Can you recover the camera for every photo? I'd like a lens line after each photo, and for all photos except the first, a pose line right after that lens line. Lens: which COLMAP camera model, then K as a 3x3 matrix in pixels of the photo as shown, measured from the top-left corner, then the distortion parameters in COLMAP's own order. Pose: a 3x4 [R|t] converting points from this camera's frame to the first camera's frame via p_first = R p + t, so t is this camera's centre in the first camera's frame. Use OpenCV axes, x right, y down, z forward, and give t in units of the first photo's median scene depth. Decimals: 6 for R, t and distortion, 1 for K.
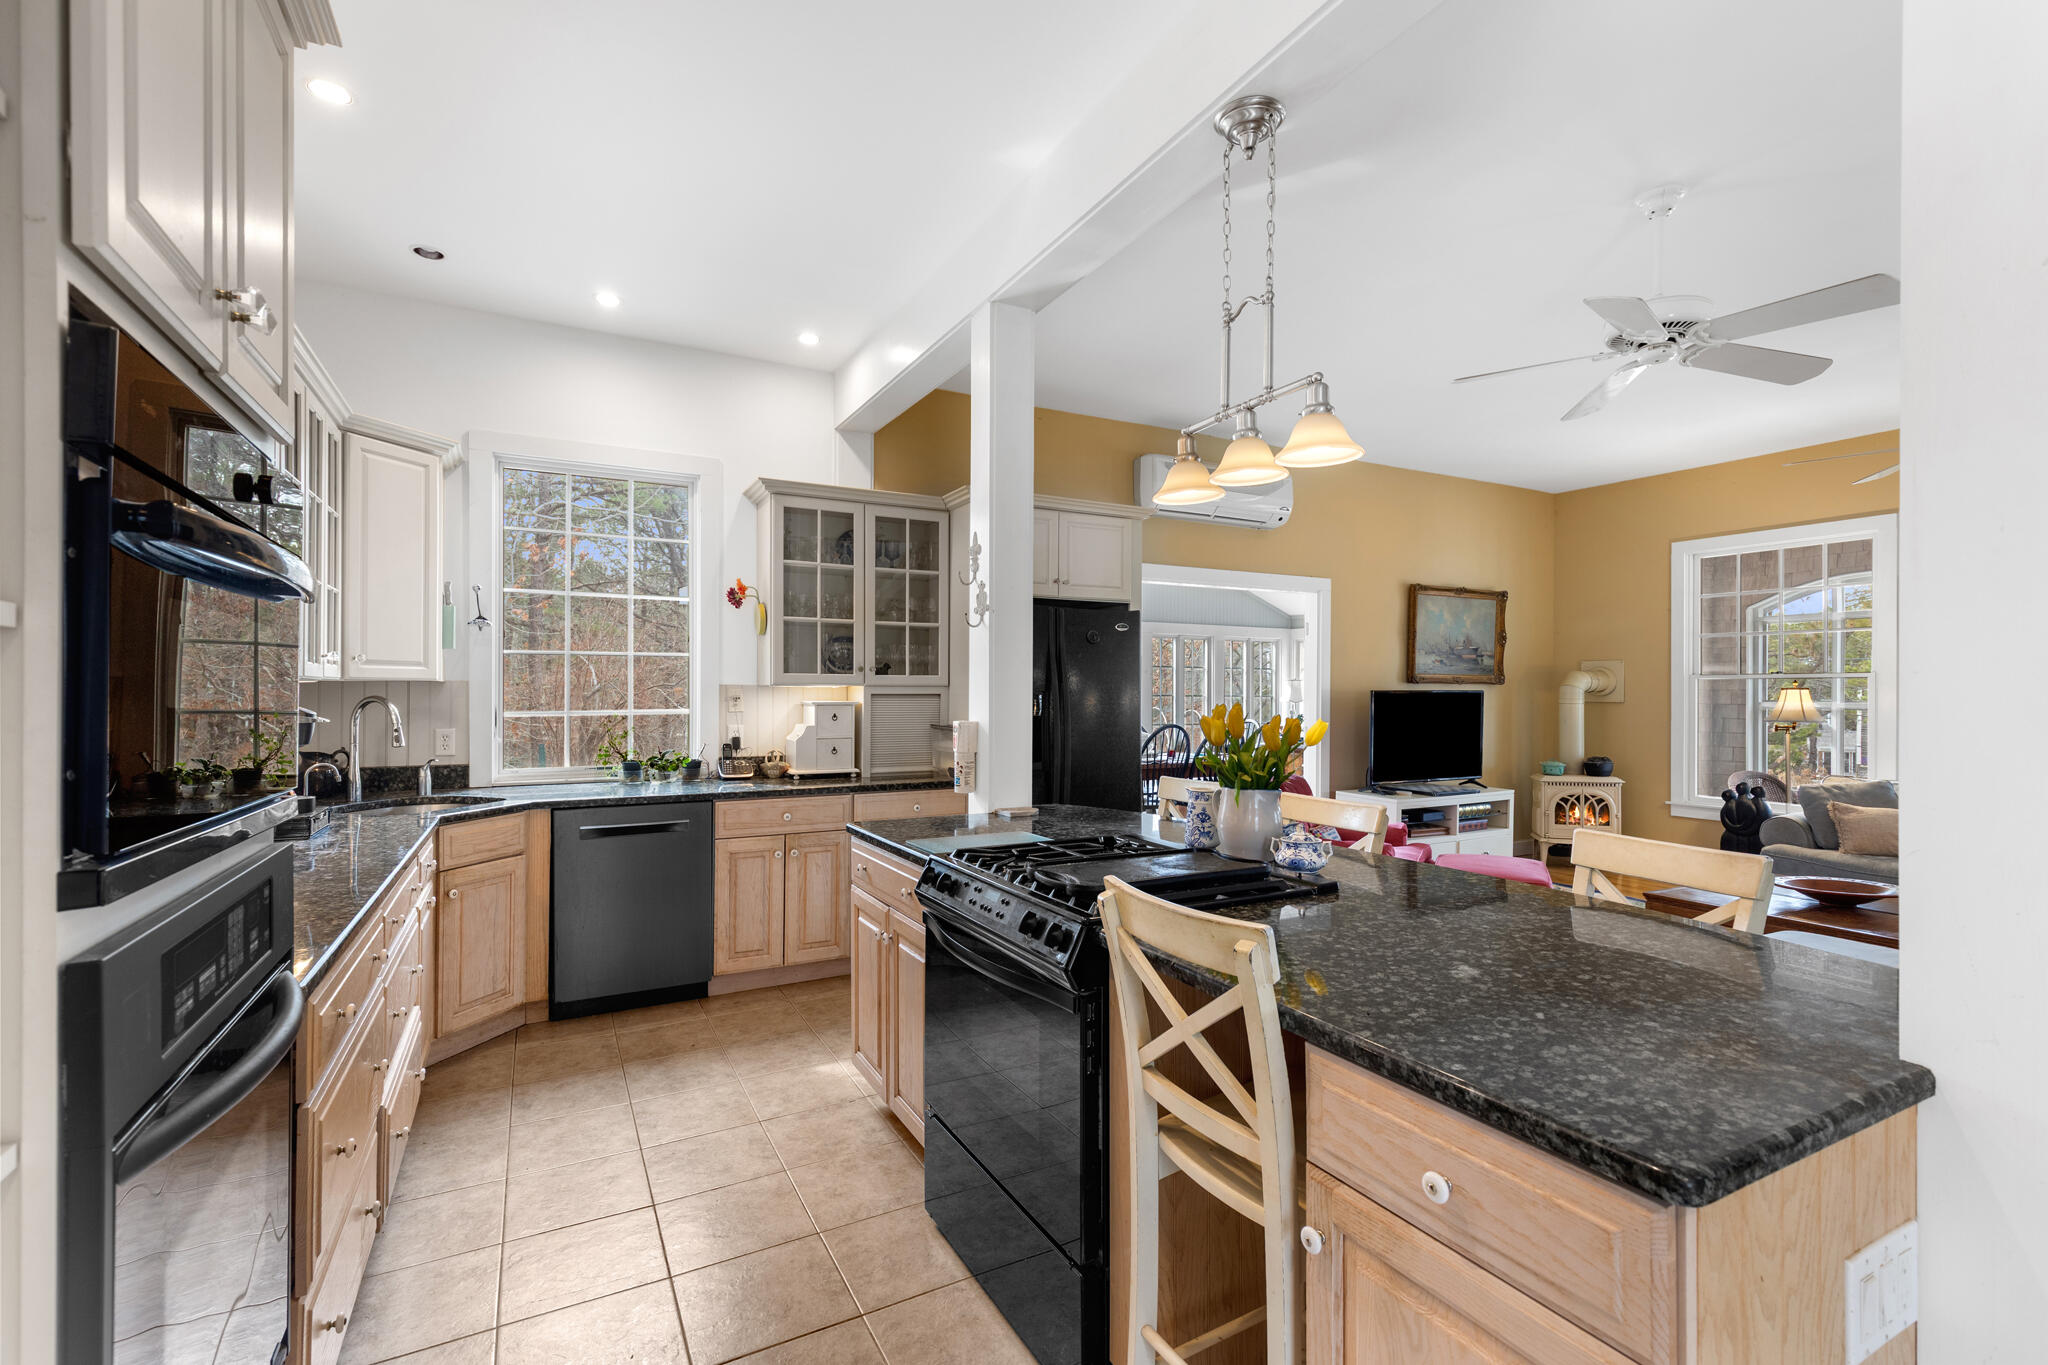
lens RADIAL K [[928.0, 0, 1054.4], [0, 928.0, 687.0], [0, 0, 1]] dist [0.009561, -0.001803]
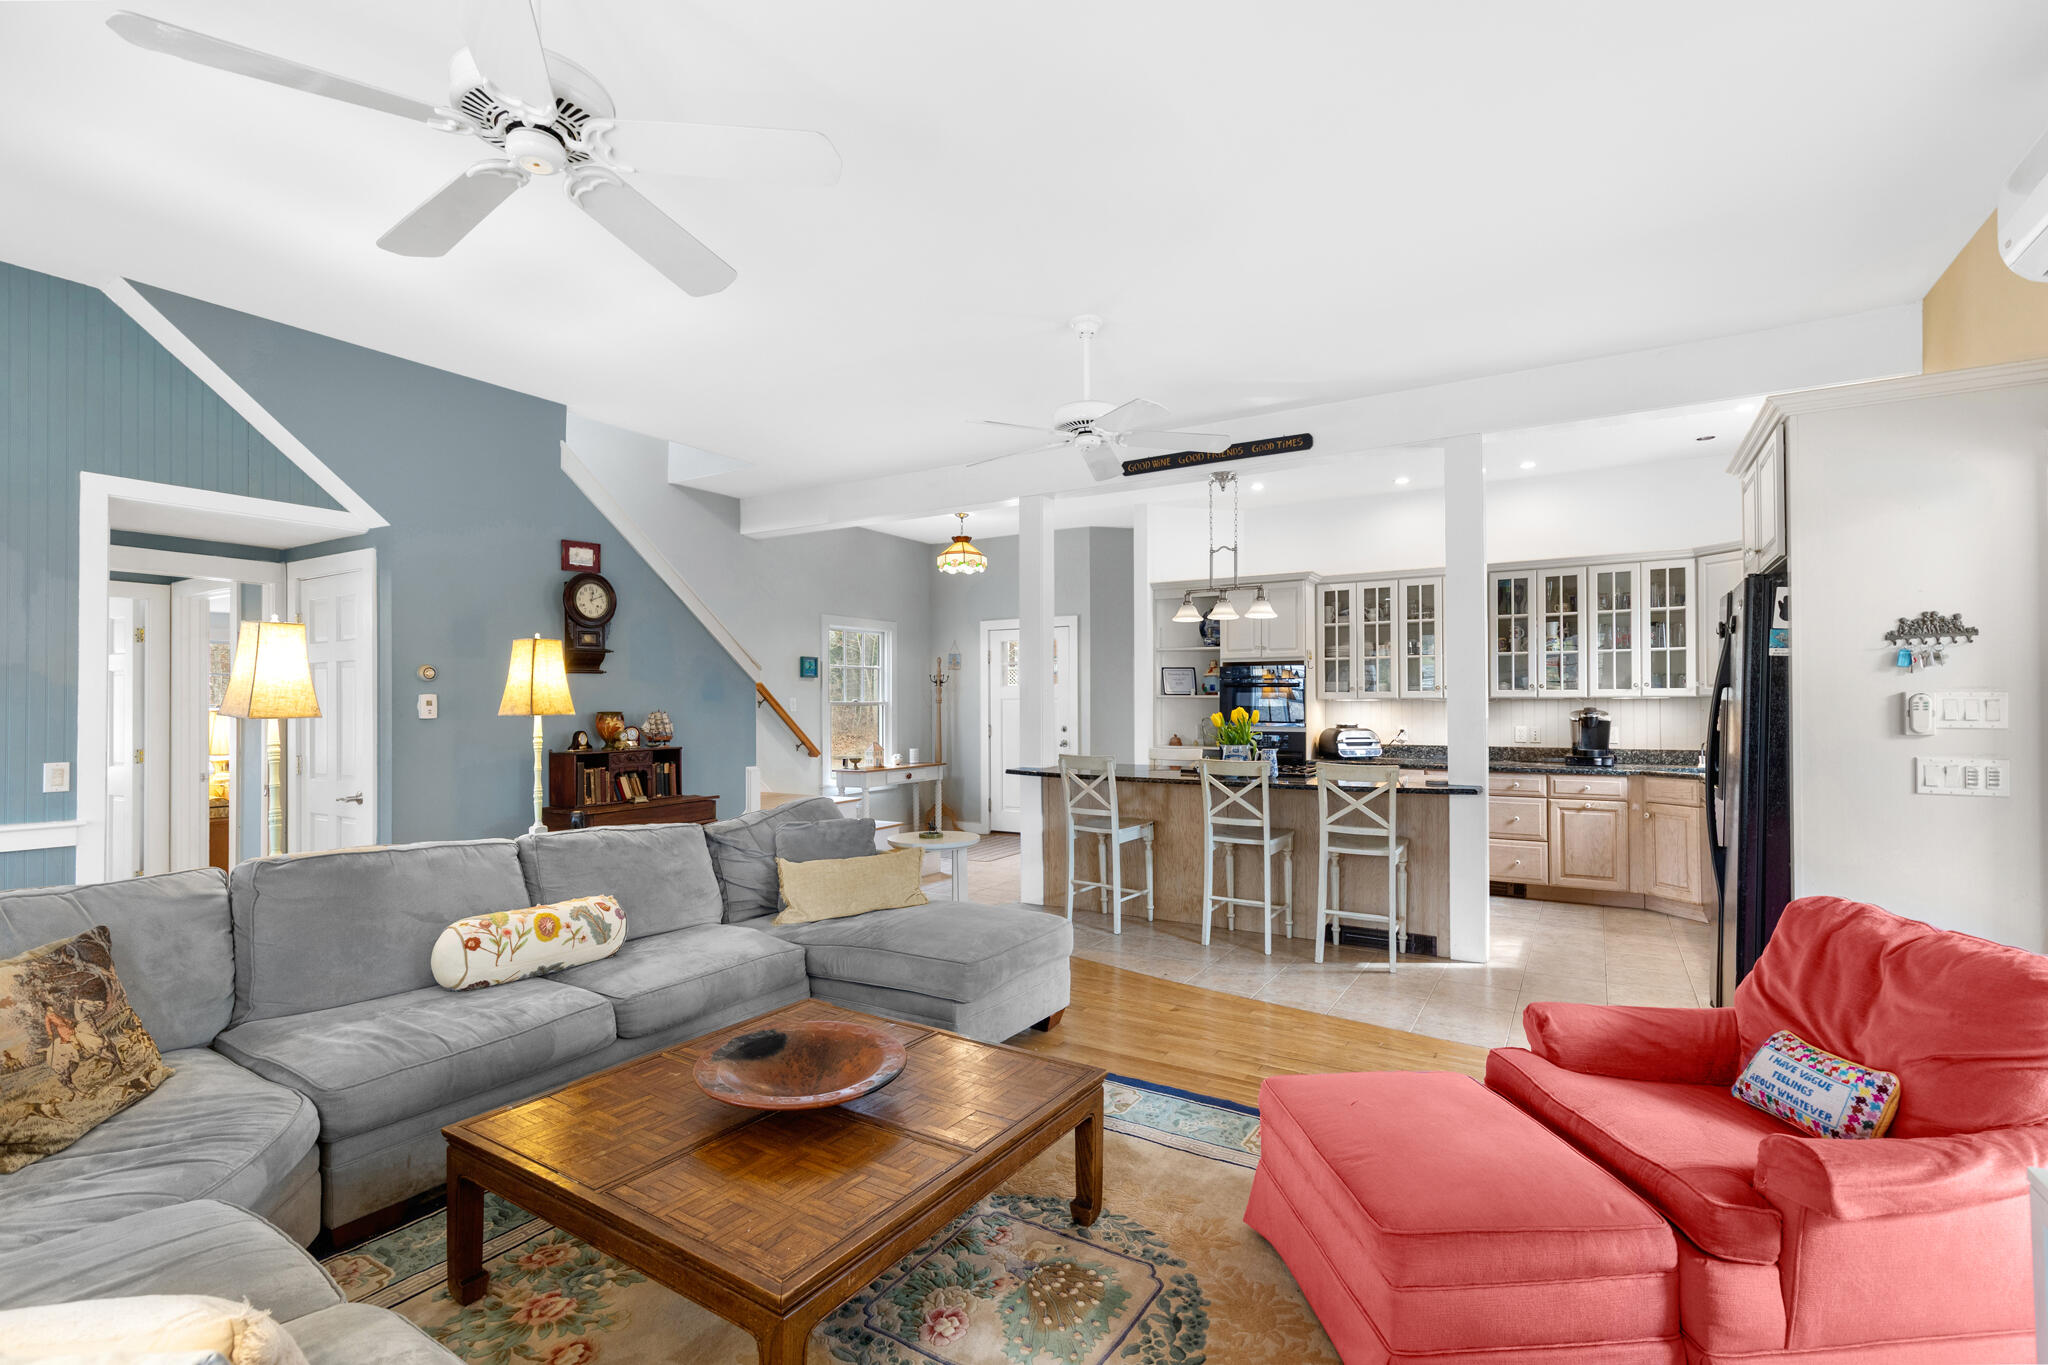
lens RADIAL K [[928.0, 0, 1048.4], [0, 928.0, 696.8], [0, 0, 1]] dist [0.009561, -0.001803]
pose [[-0.863380, -0.004689, -0.504533, 1.007563], [0.002670, 0.999900, -0.013861, 0.011851], [0.504547, -0.013314, -0.863281, 1.572418]]
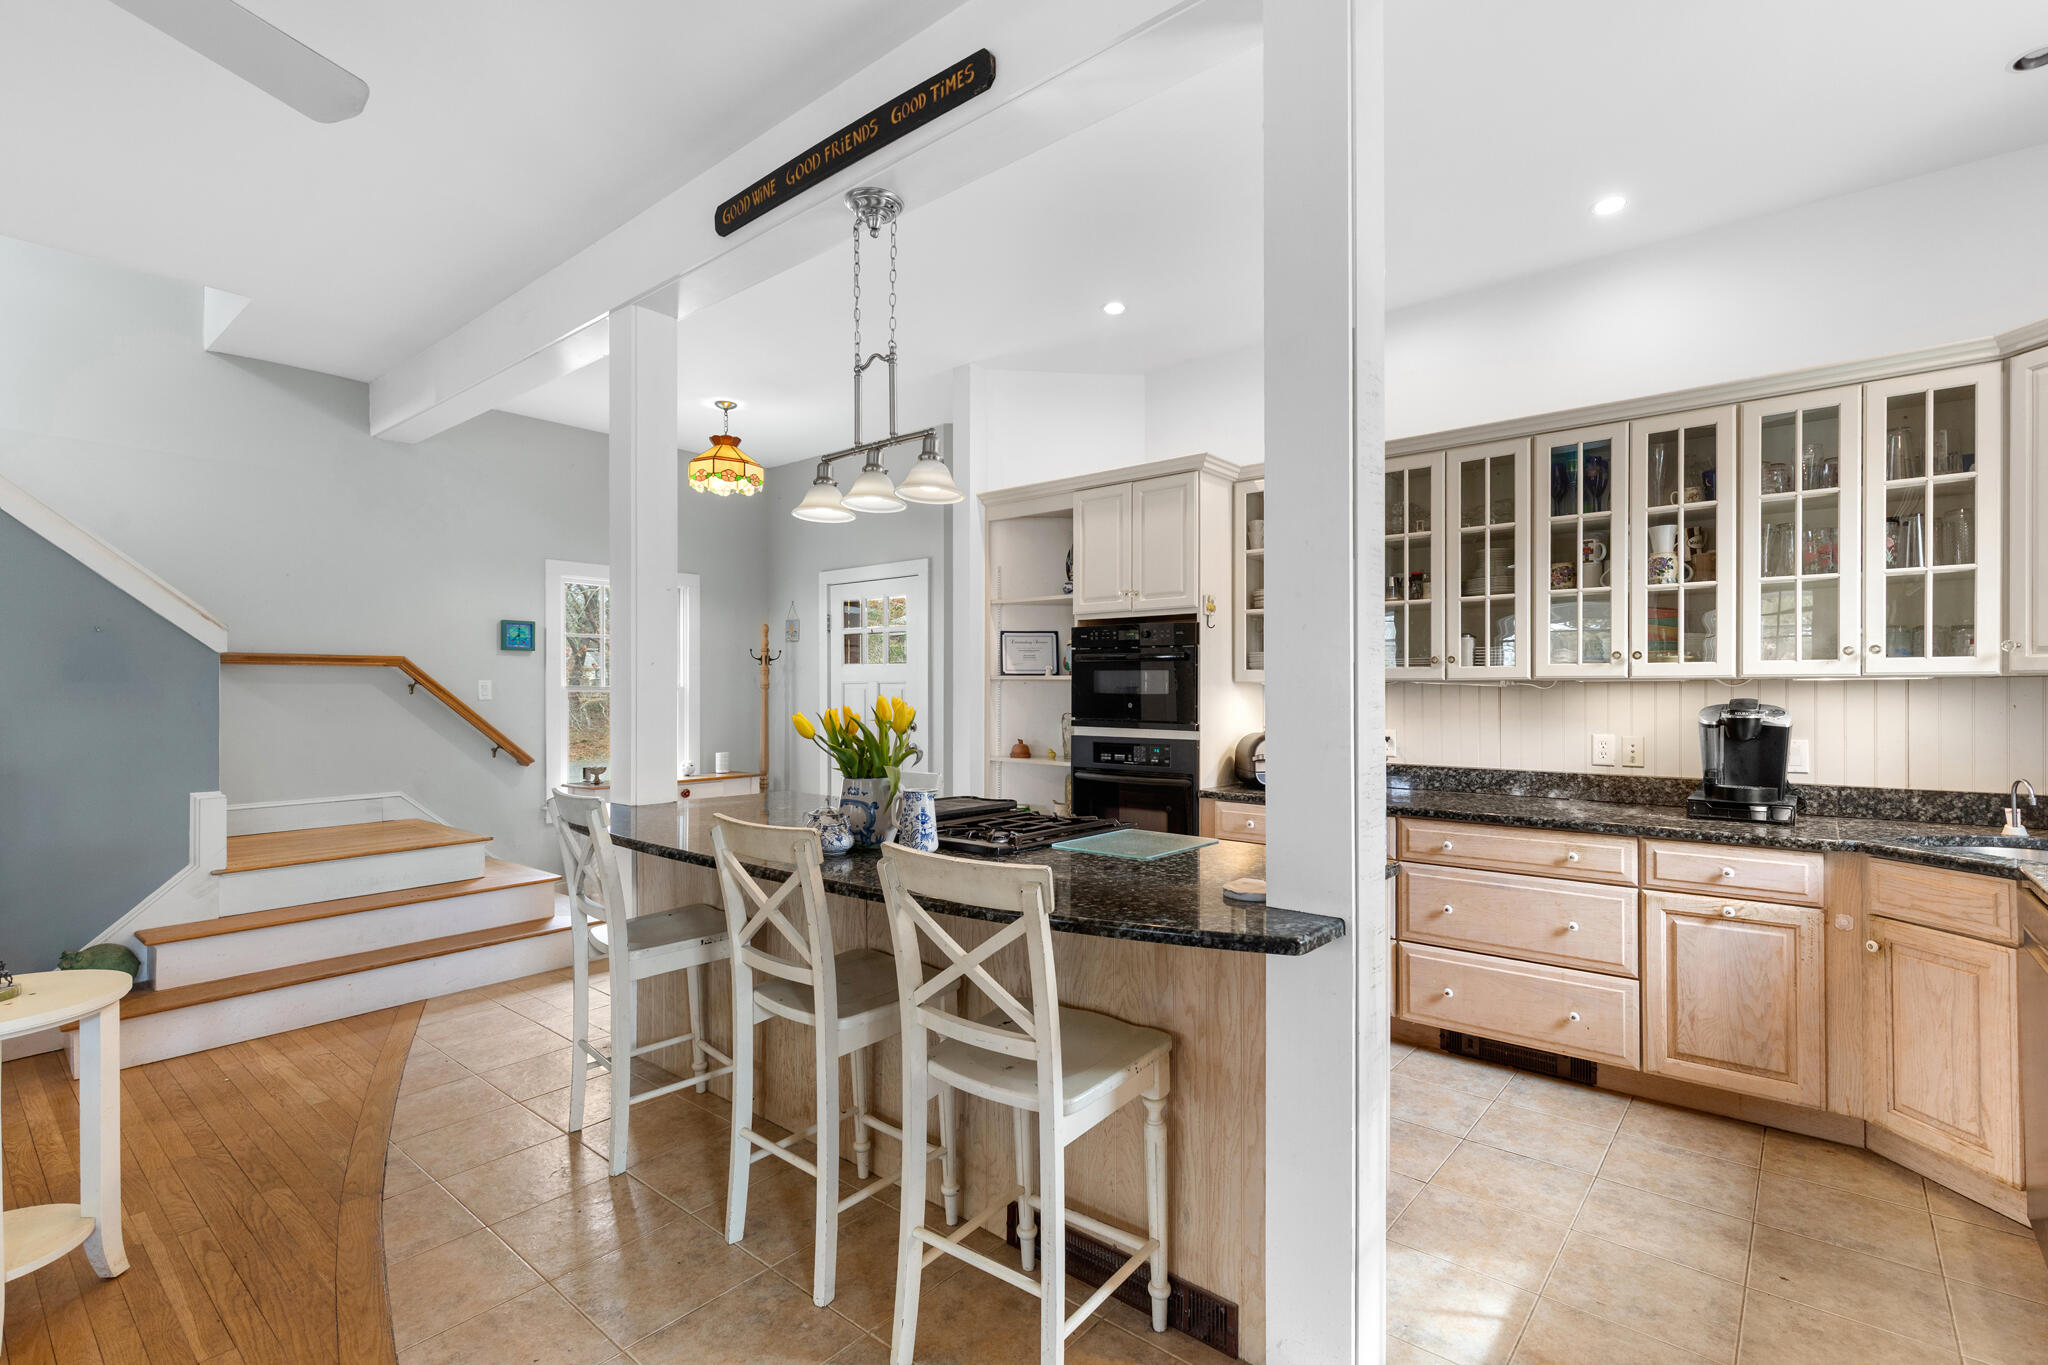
lens RADIAL K [[928.0, 0, 1055.9], [0, 928.0, 694.0], [0, 0, 1]] dist [0.009561, -0.001803]
pose [[-0.930156, -0.003209, -0.367151, 0.226197], [-0.001552, 0.999987, -0.004809, 0.011110], [0.367161, -0.003903, -0.930149, 1.178747]]
